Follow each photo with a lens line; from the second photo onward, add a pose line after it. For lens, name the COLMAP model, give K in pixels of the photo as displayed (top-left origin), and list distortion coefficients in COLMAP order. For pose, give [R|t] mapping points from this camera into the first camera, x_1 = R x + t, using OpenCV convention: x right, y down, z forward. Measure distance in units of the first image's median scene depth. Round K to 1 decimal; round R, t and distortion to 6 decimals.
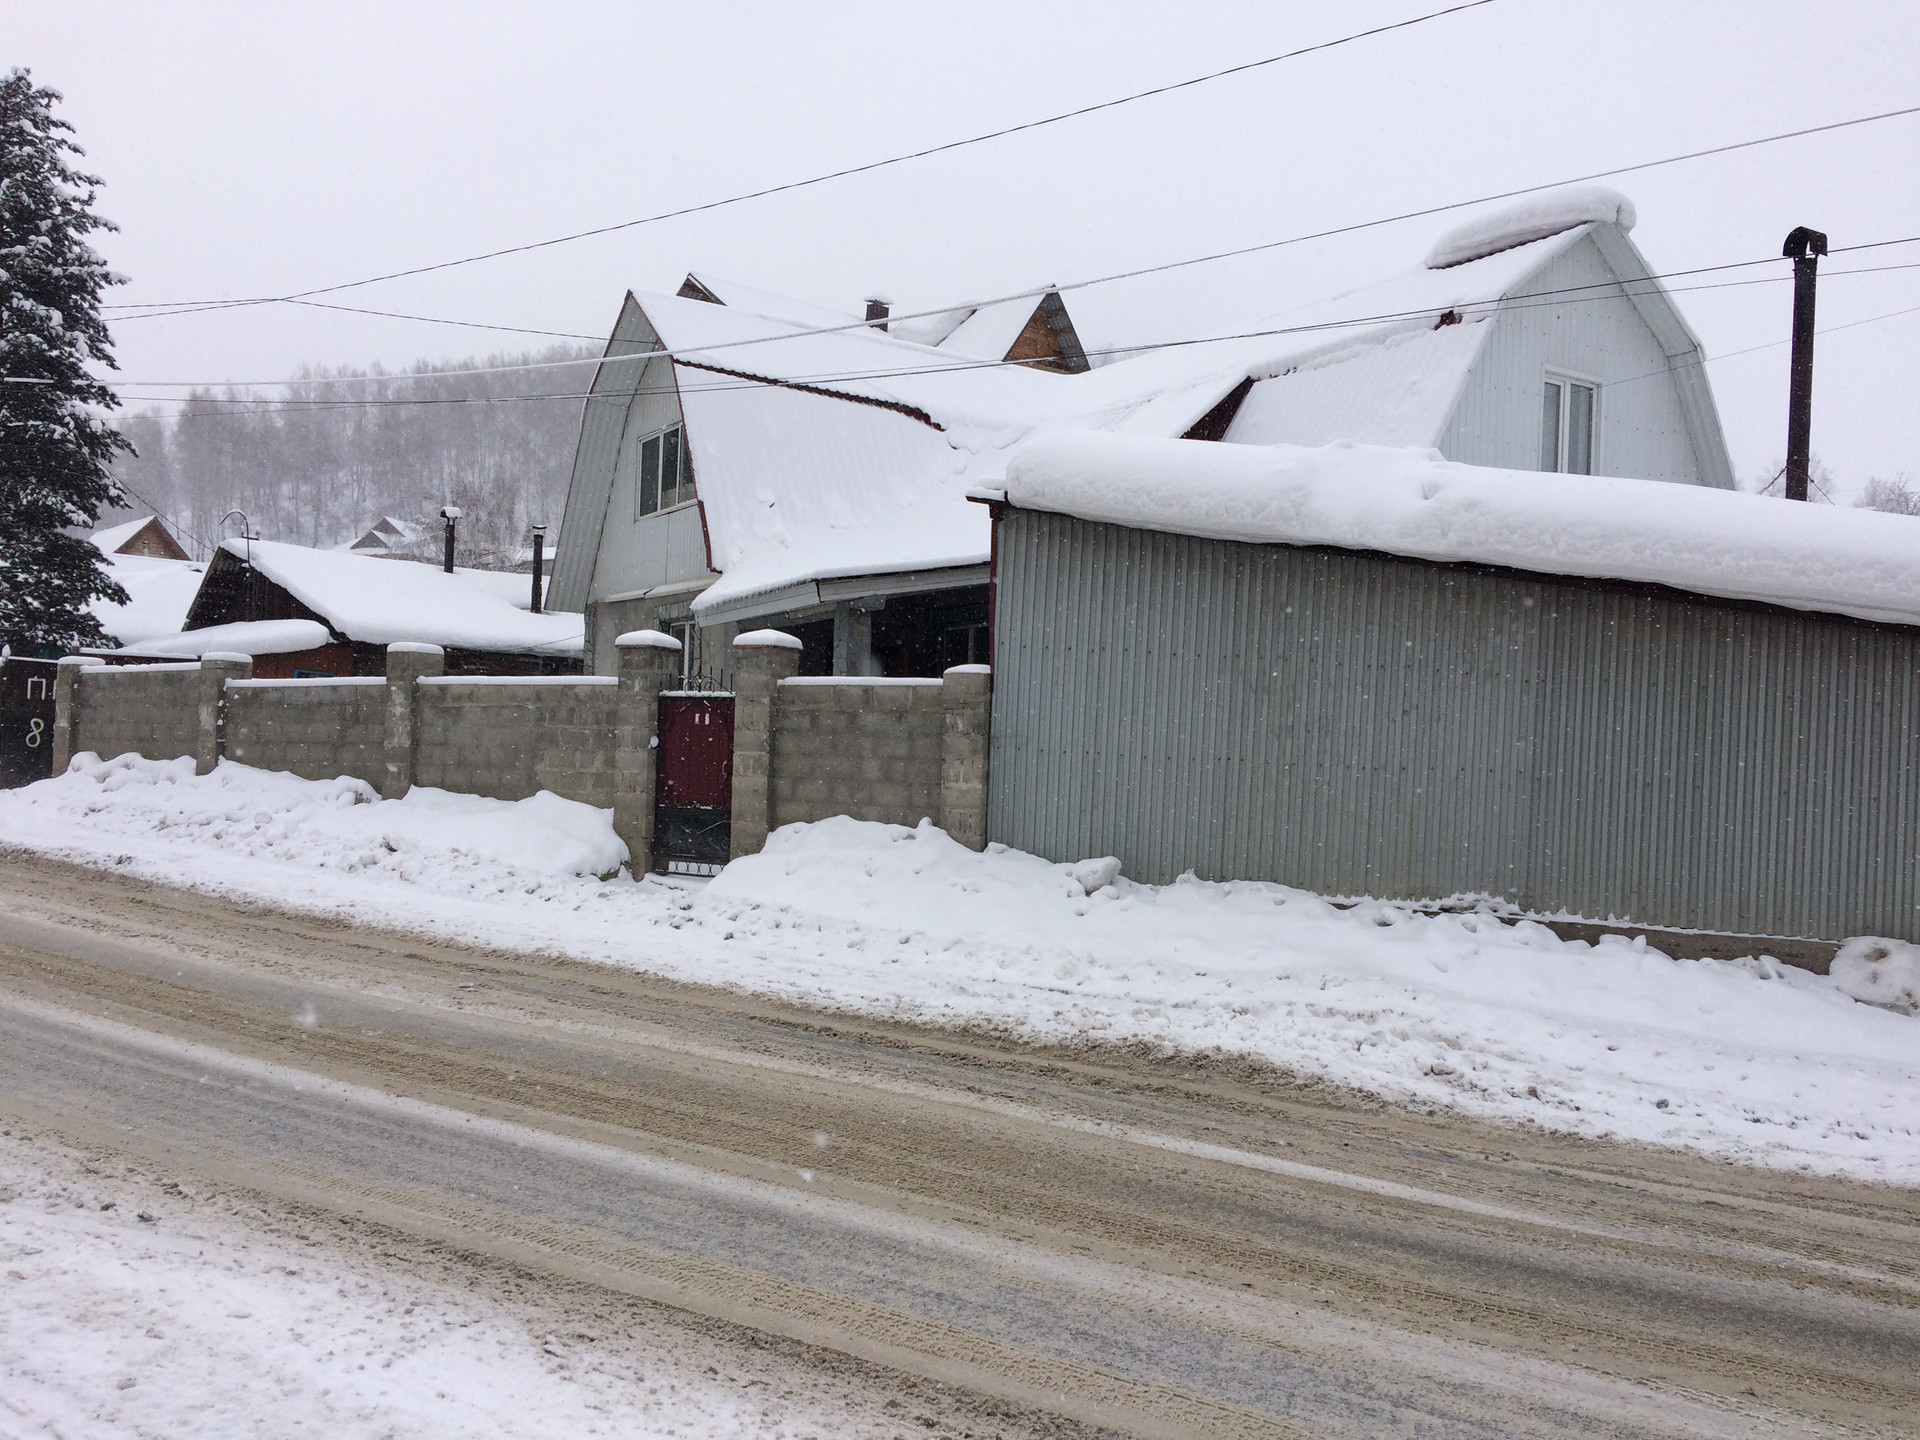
lens RADIAL K [[1646.6, 0, 960.0], [0, 1646.6, 720.0], [0, 0, 1]] dist [0.098872, -0.159718]
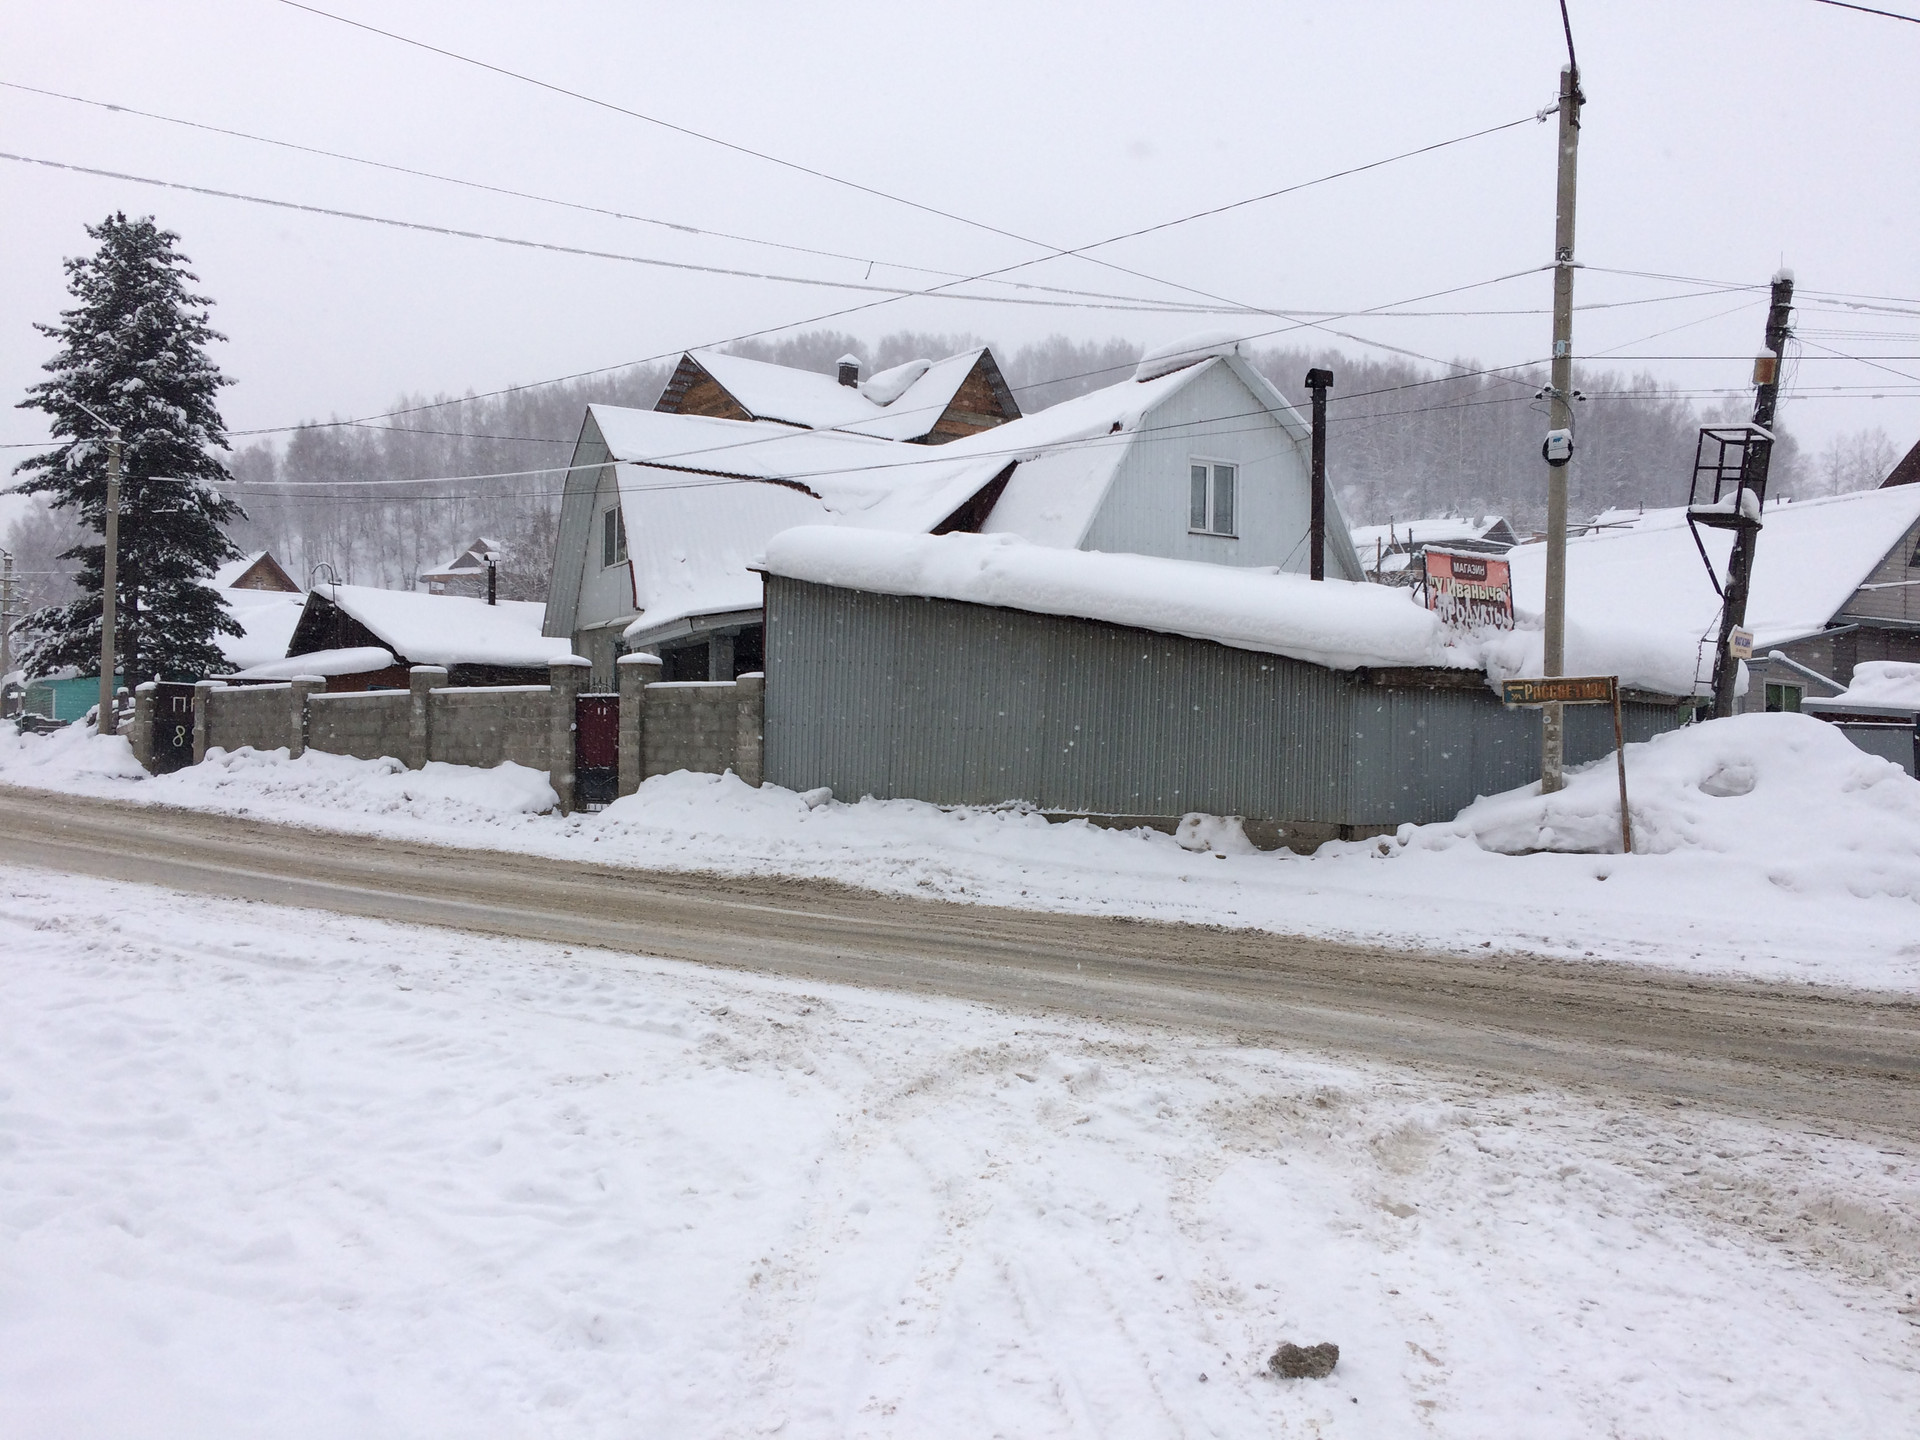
lens RADIAL K [[1646.6, 0, 960.0], [0, 1646.6, 720.0], [0, 0, 1]] dist [0.098872, -0.159718]
pose [[0.997951, -0.024801, -0.058982, 0.233321], [0.024863, 0.999691, 0.000332, 0.013318], [0.058956, -0.001798, 0.998259, -0.458836]]
